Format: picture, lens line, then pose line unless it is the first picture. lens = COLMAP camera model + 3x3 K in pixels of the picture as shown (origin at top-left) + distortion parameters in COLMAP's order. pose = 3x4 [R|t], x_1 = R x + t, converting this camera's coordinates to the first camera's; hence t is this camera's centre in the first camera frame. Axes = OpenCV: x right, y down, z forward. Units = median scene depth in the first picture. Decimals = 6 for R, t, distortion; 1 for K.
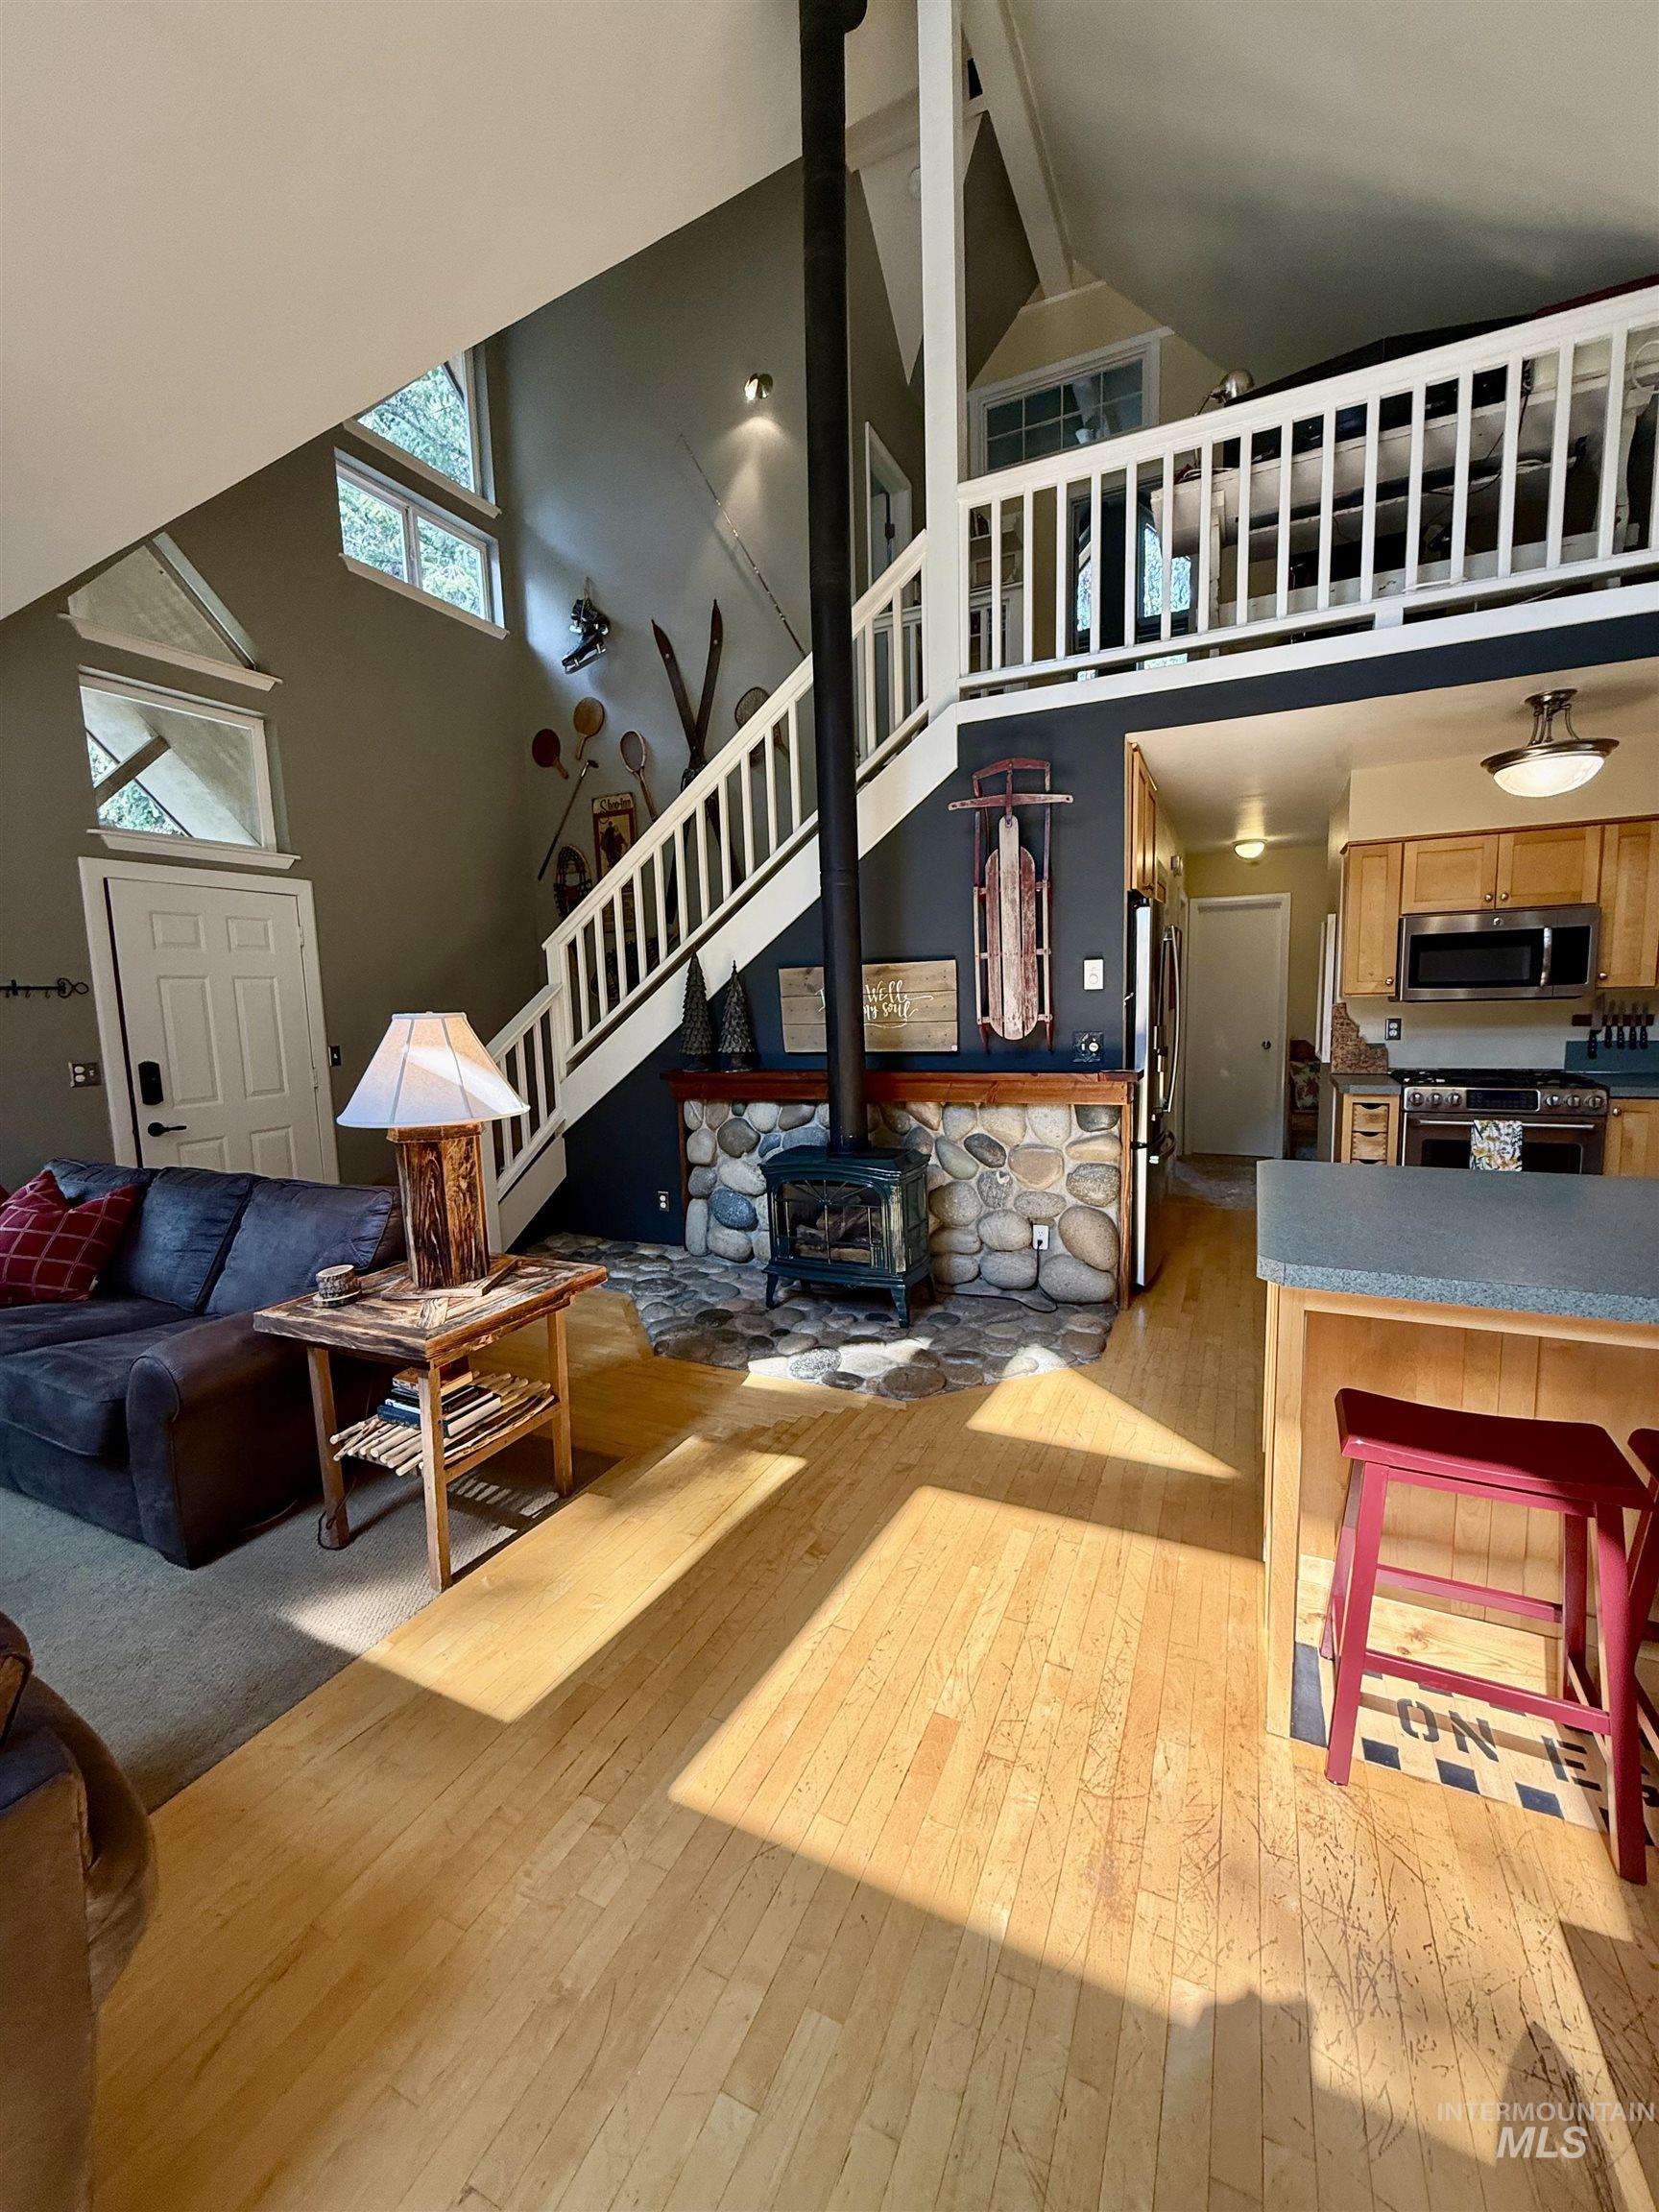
lens RADIAL K [[875.2, 0, 832.7], [0, 875.2, 1100.5], [0, 0, 1]] dist [-0.001574, 0.000336]
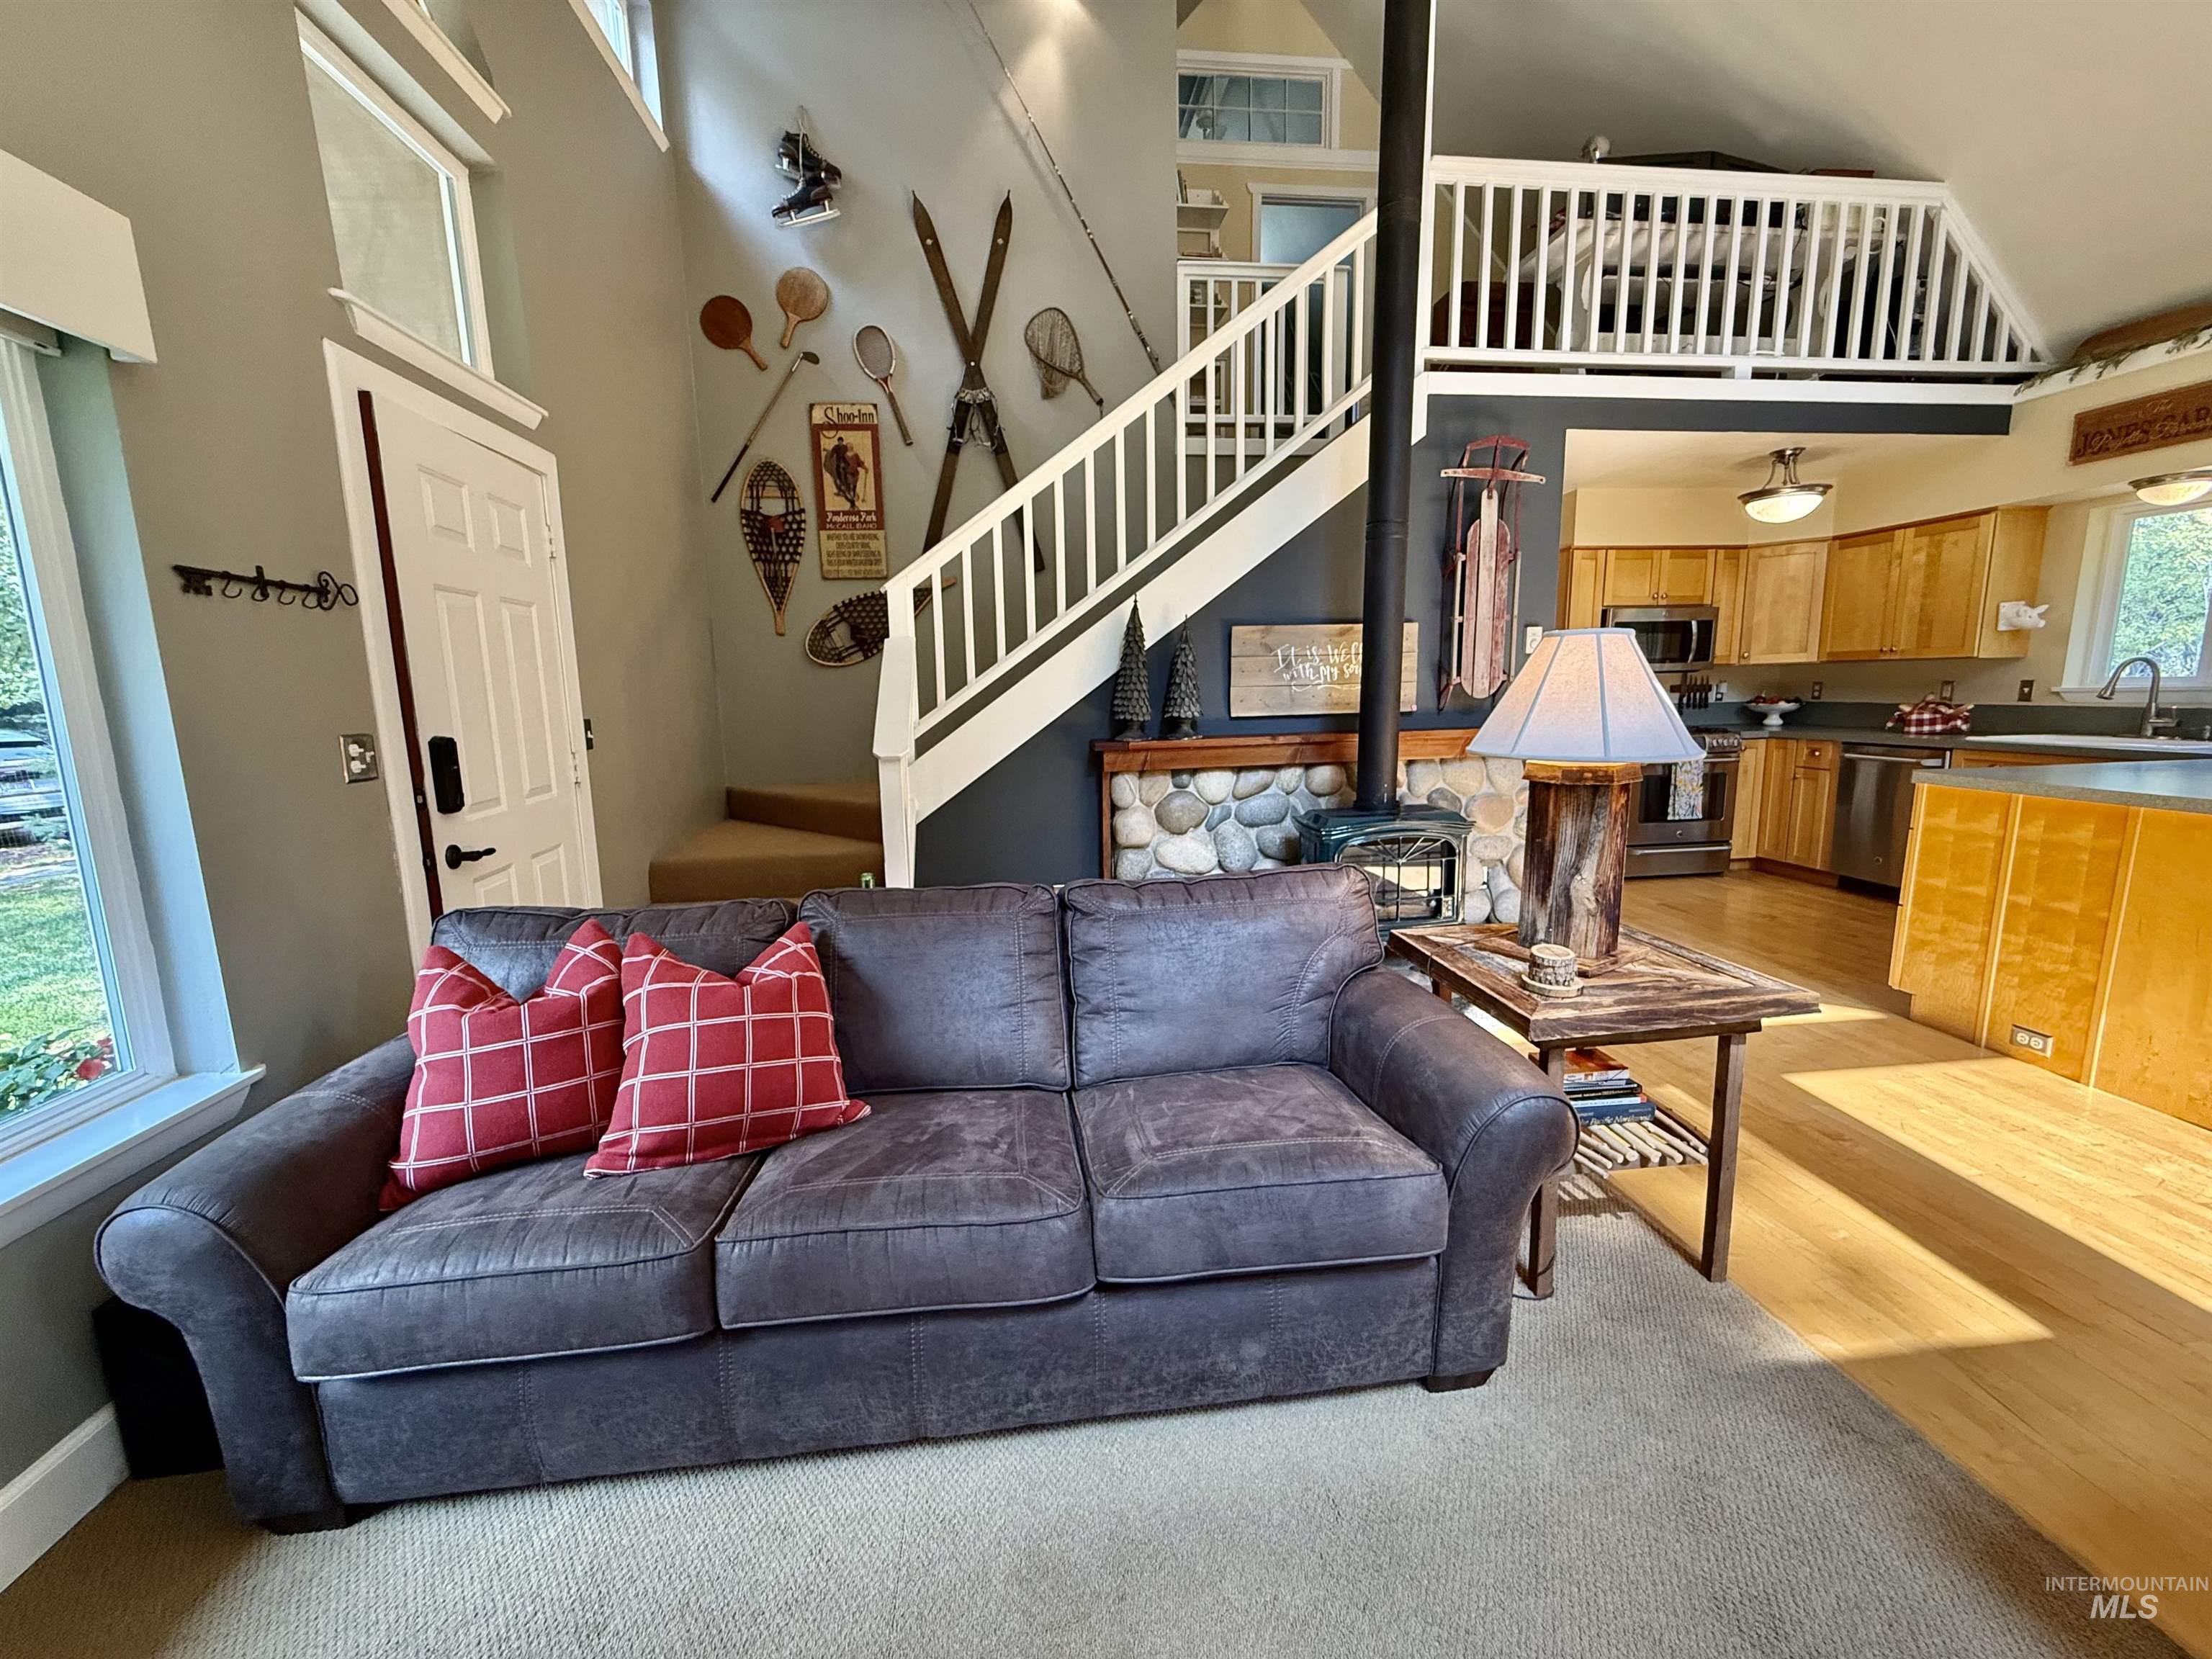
lens RADIAL K [[875.2, 0, 1102.1], [0, 875.2, 827.1], [0, 0, 1]] dist [-0.001574, 0.000336]
pose [[0.846773, -0.074315, 0.526737, -0.750246], [0.058471, 0.997197, 0.046694, 0.012341], [-0.528731, -0.008741, 0.848745, 0.309916]]
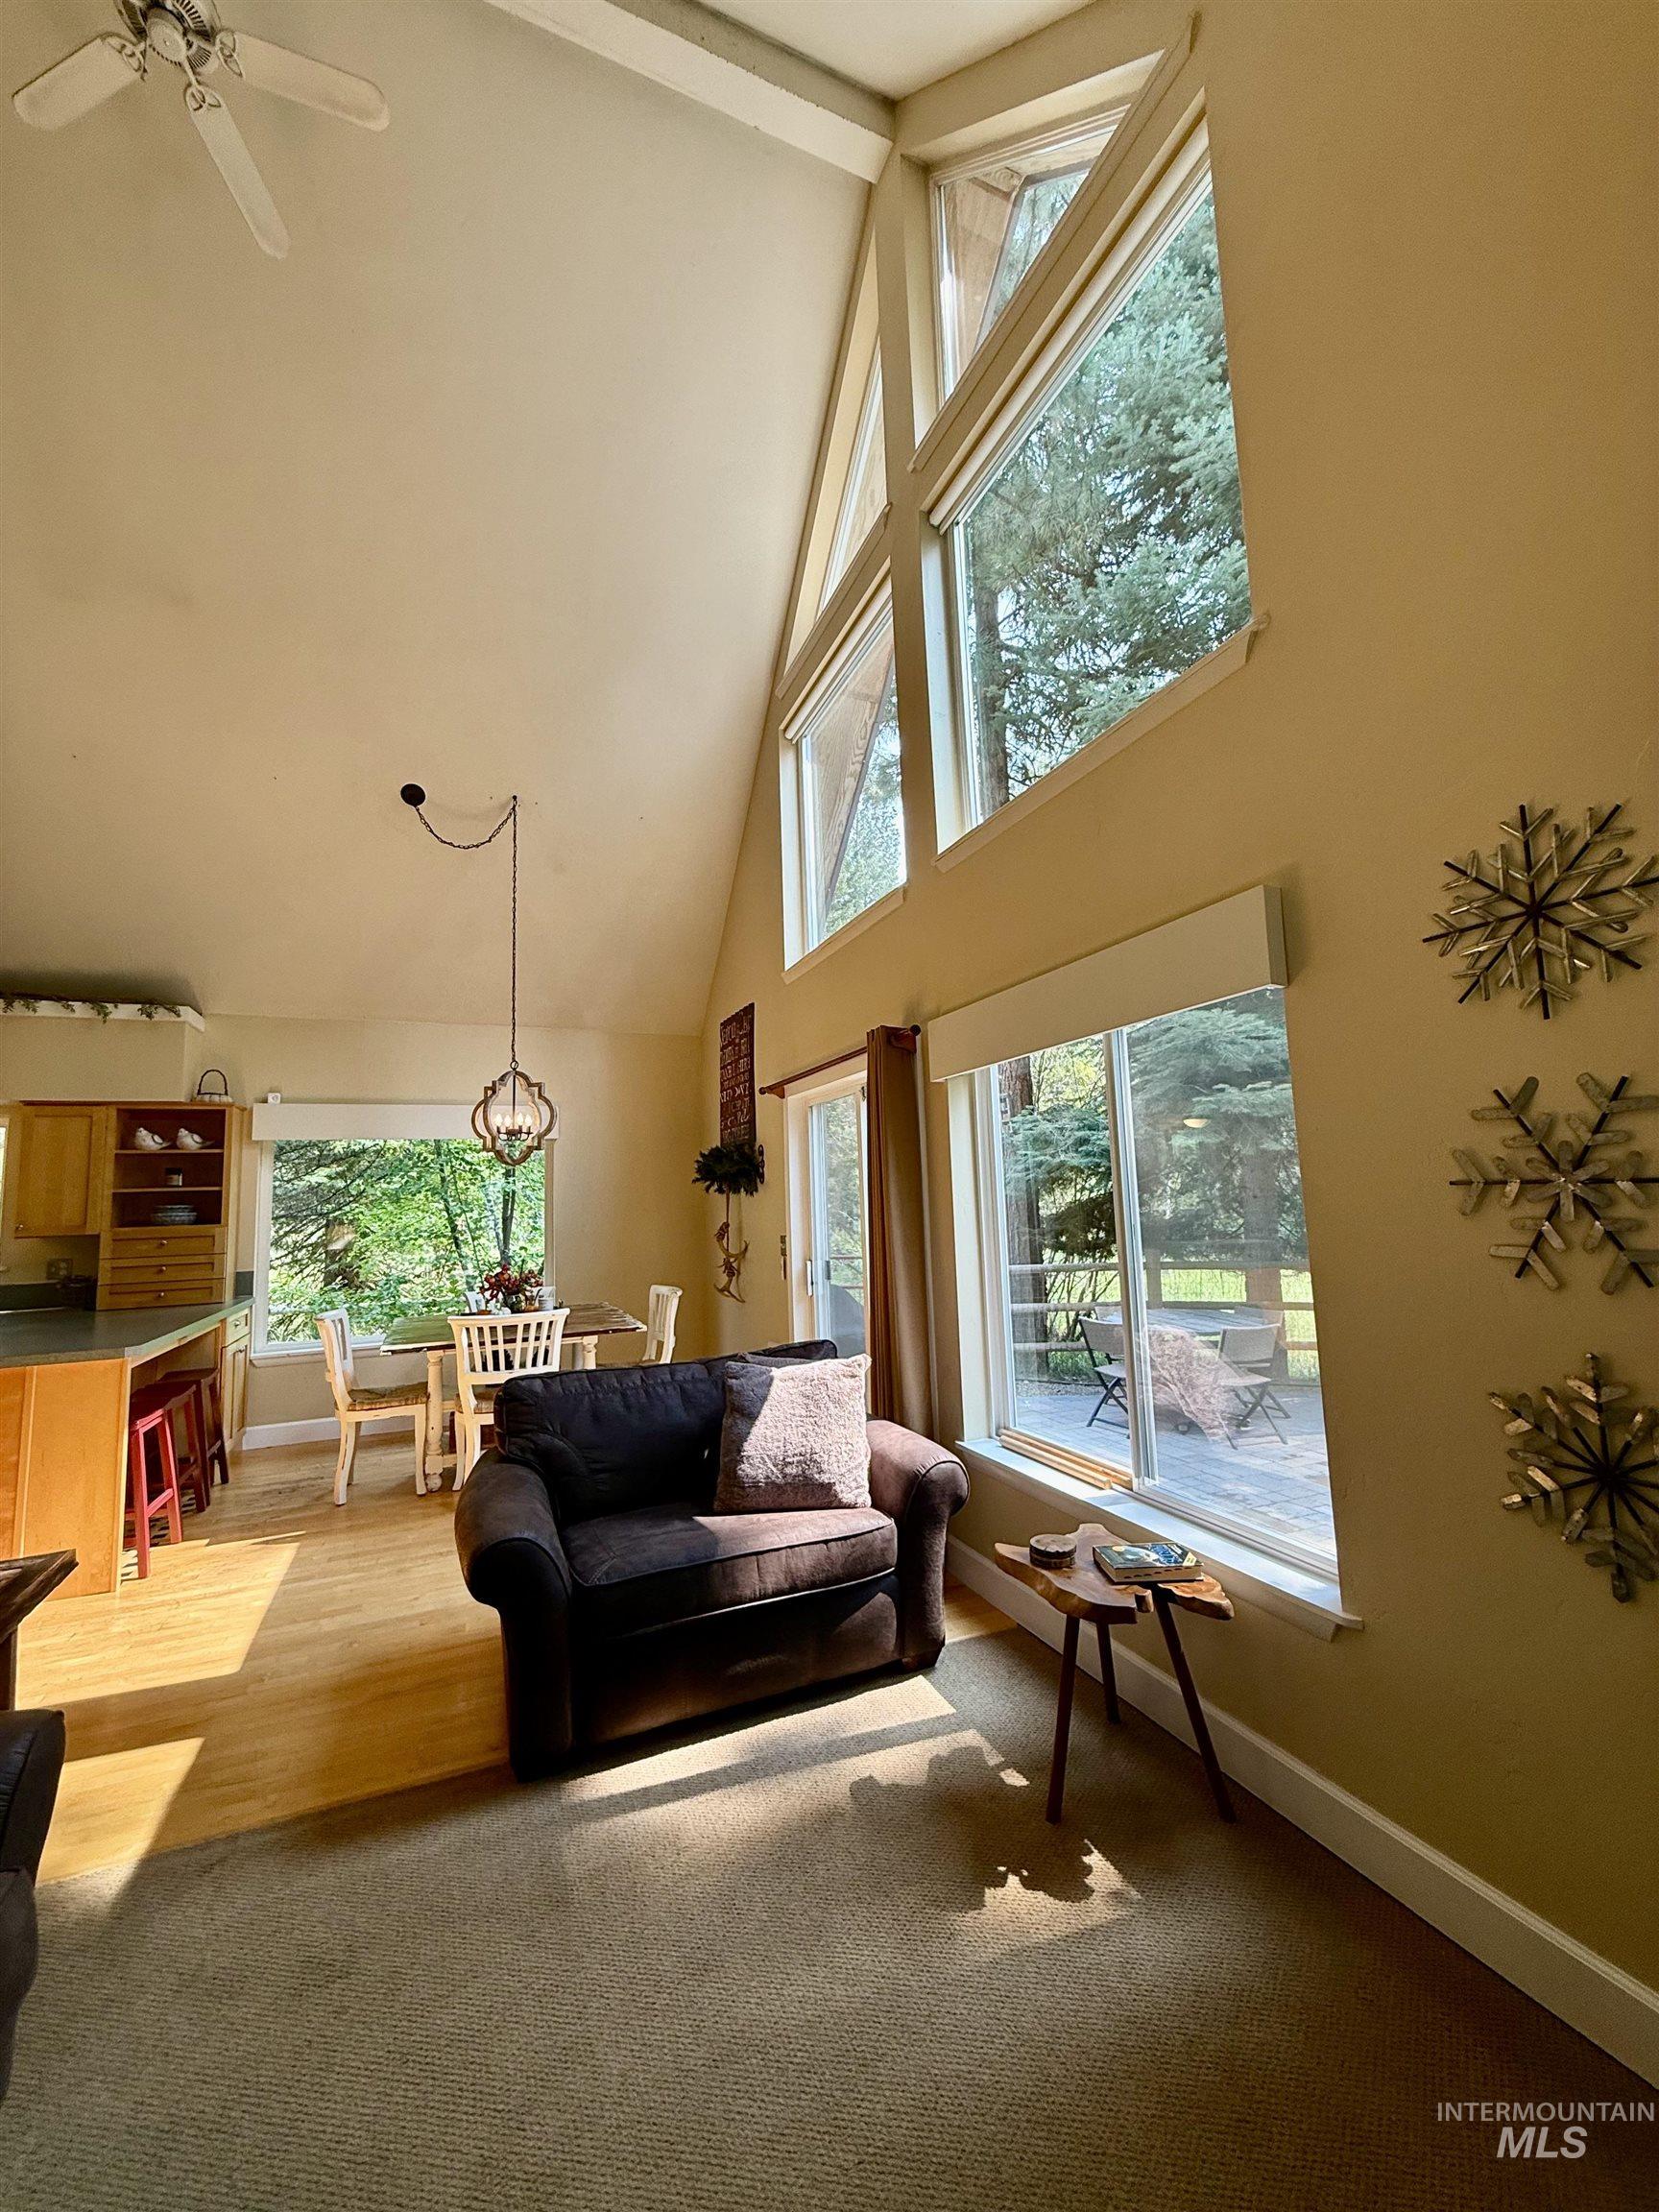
lens RADIAL K [[875.2, 0, 822.8], [0, 875.2, 1102.2], [0, 0, 1]] dist [-0.001574, 0.000336]
pose [[-0.739354, 0.132306, 0.660190, -0.908850], [0.135753, 0.989660, -0.046301, -0.035245], [-0.659490, 0.055390, -0.749670, 0.561828]]
